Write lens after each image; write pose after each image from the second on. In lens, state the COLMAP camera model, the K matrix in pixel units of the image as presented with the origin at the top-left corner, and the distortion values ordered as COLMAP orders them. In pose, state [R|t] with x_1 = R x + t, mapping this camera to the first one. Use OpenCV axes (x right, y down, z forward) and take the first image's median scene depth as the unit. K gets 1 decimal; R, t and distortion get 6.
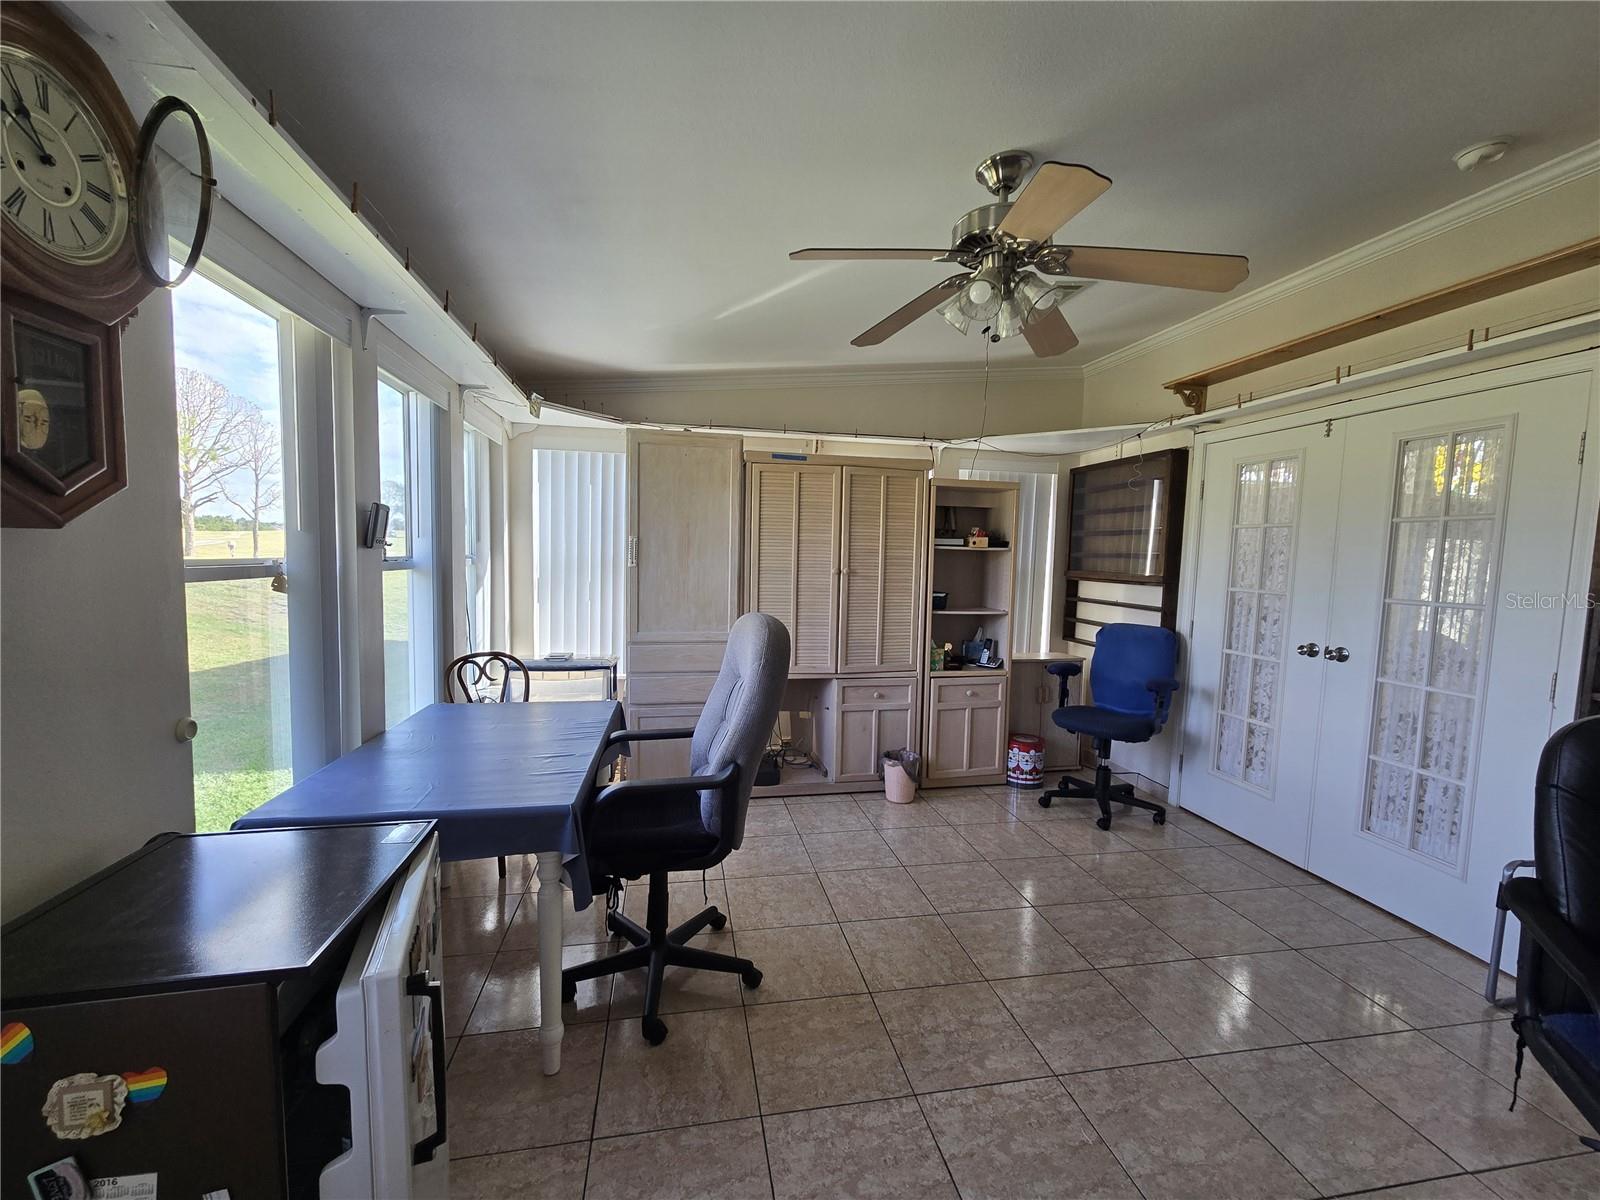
lens RADIAL K [[646.7, 0, 793.8], [0, 646.7, 601.2], [0, 0, 1]] dist [0.016184, 0.000248]
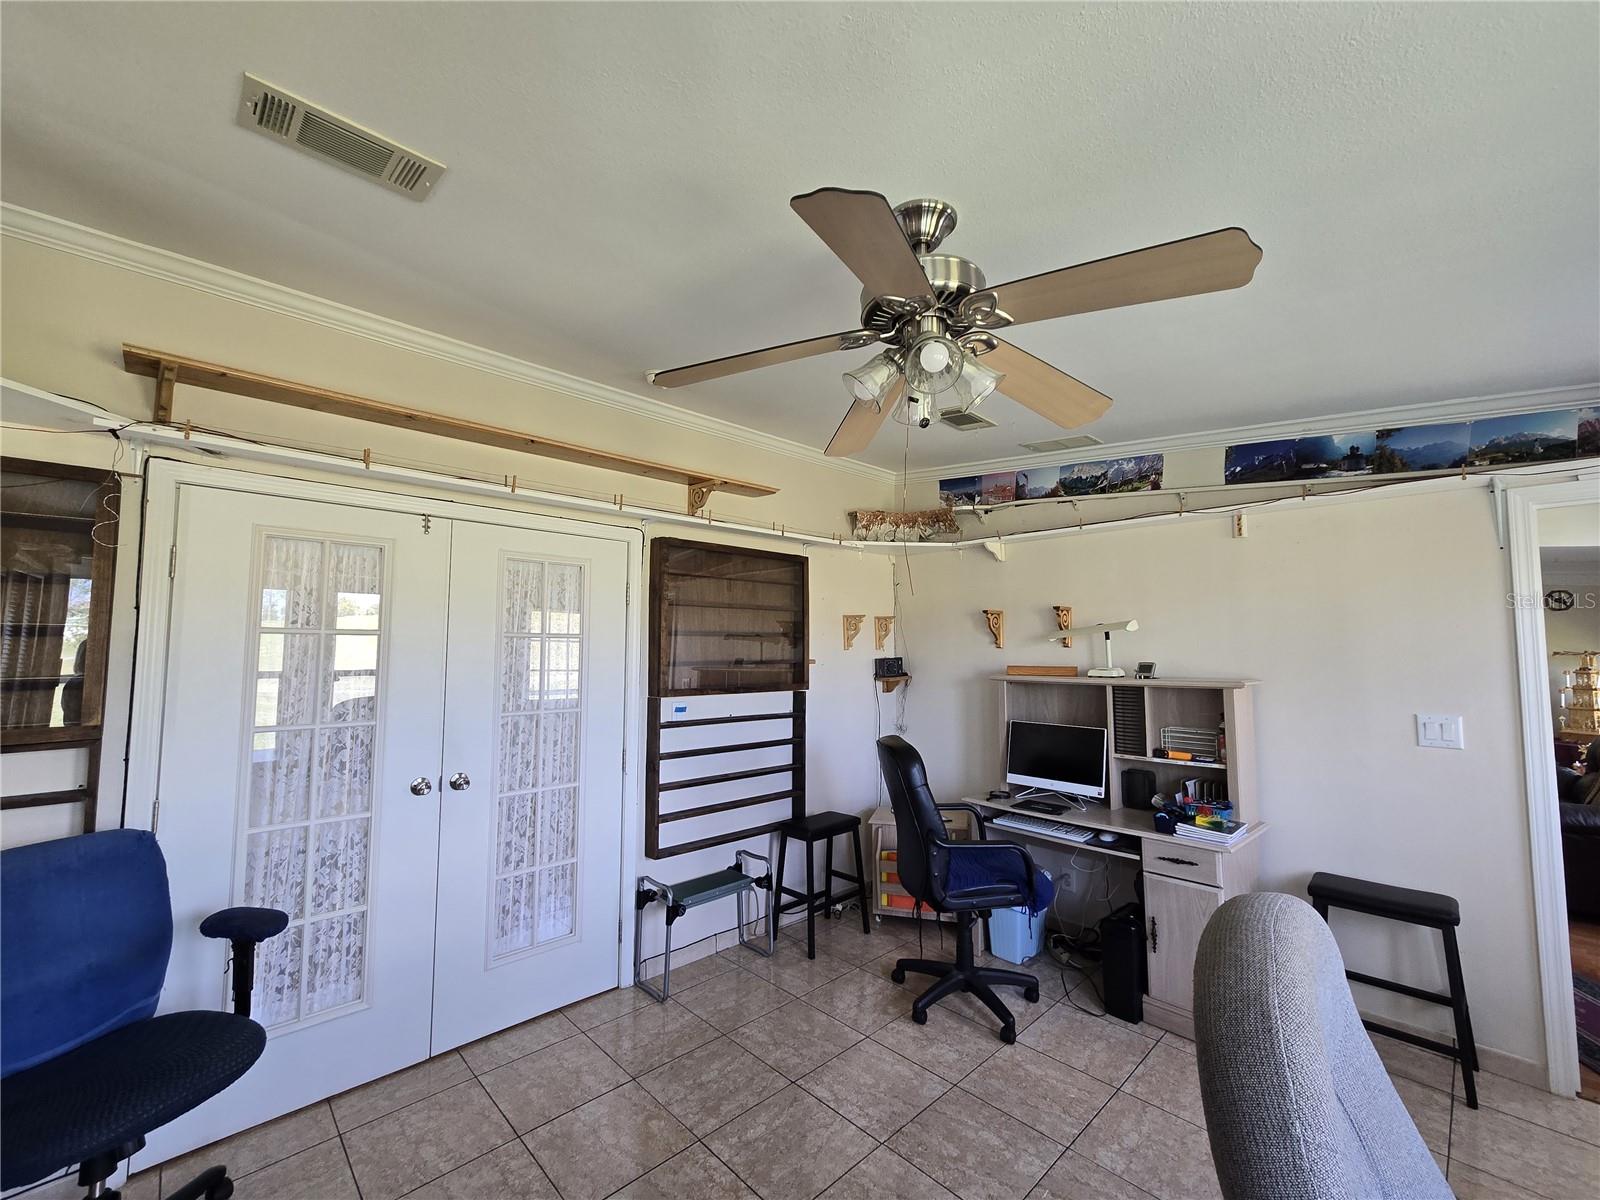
lens RADIAL K [[646.7, 0, 793.8], [0, 646.7, 601.2], [0, 0, 1]] dist [0.016184, 0.000248]
pose [[-0.538219, 0.040245, 0.841844, -0.141890], [0.050212, 0.998616, -0.015637, -0.100996], [-0.841308, 0.033854, -0.539495, 0.866433]]
